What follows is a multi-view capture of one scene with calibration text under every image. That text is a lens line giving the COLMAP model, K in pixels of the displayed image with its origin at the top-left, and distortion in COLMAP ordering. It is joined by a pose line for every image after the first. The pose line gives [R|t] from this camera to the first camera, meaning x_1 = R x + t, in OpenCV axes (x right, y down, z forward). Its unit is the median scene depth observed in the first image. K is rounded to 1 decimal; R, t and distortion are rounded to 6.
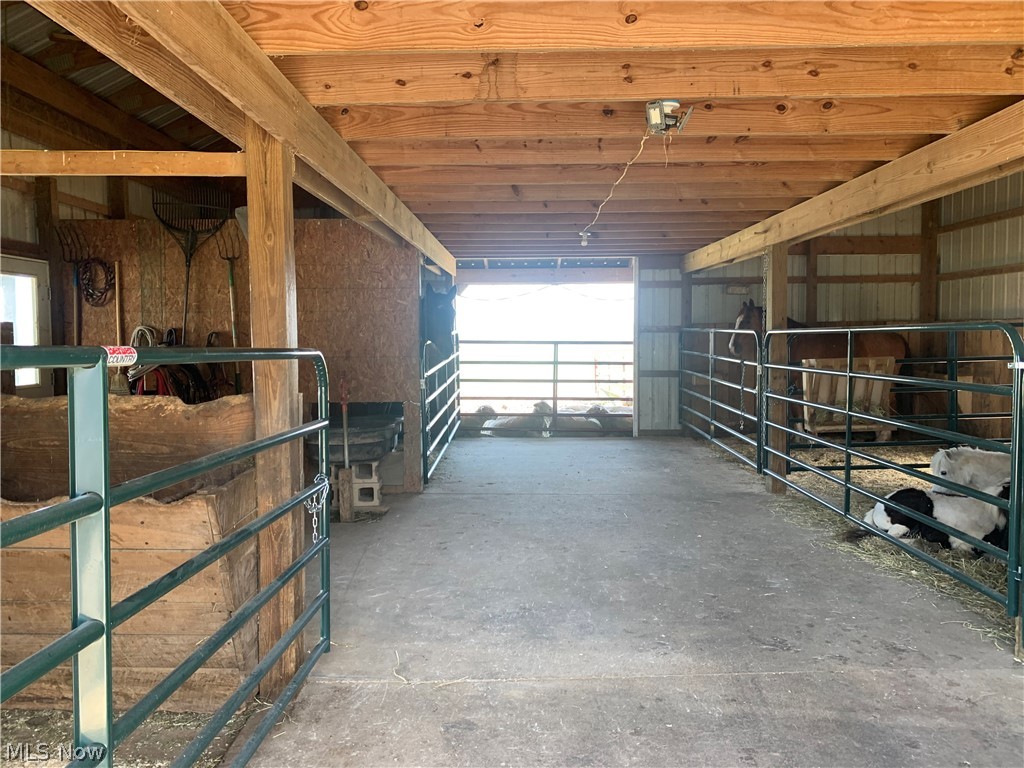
lens RADIAL K [[759.5, 0, 512.0], [0, 759.5, 384.0], [0, 0, 1]] dist [0.093514, -0.126943]
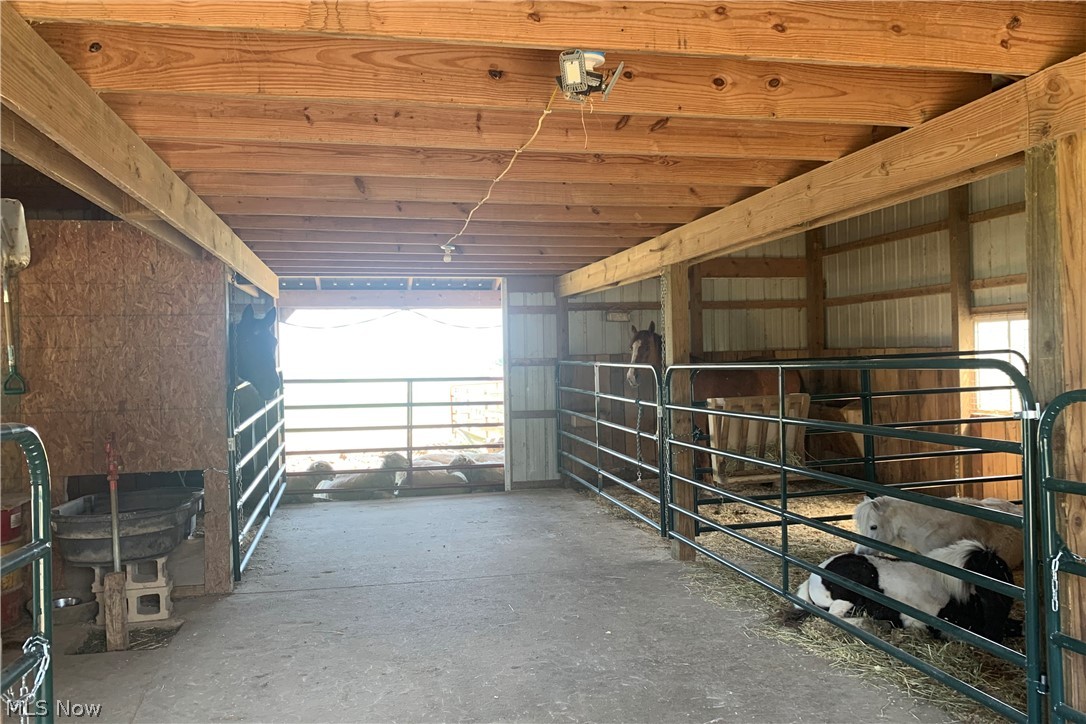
lens RADIAL K [[848.6, 0, 543.0], [0, 848.6, 362.0], [0, 0, 1]] dist [0.108447, -0.218837]
pose [[0.975016, -0.014300, 0.221673, -0.007834], [0.029208, 0.997515, -0.064121, -0.018622], [-0.220205, 0.068994, 0.973011, 0.132538]]
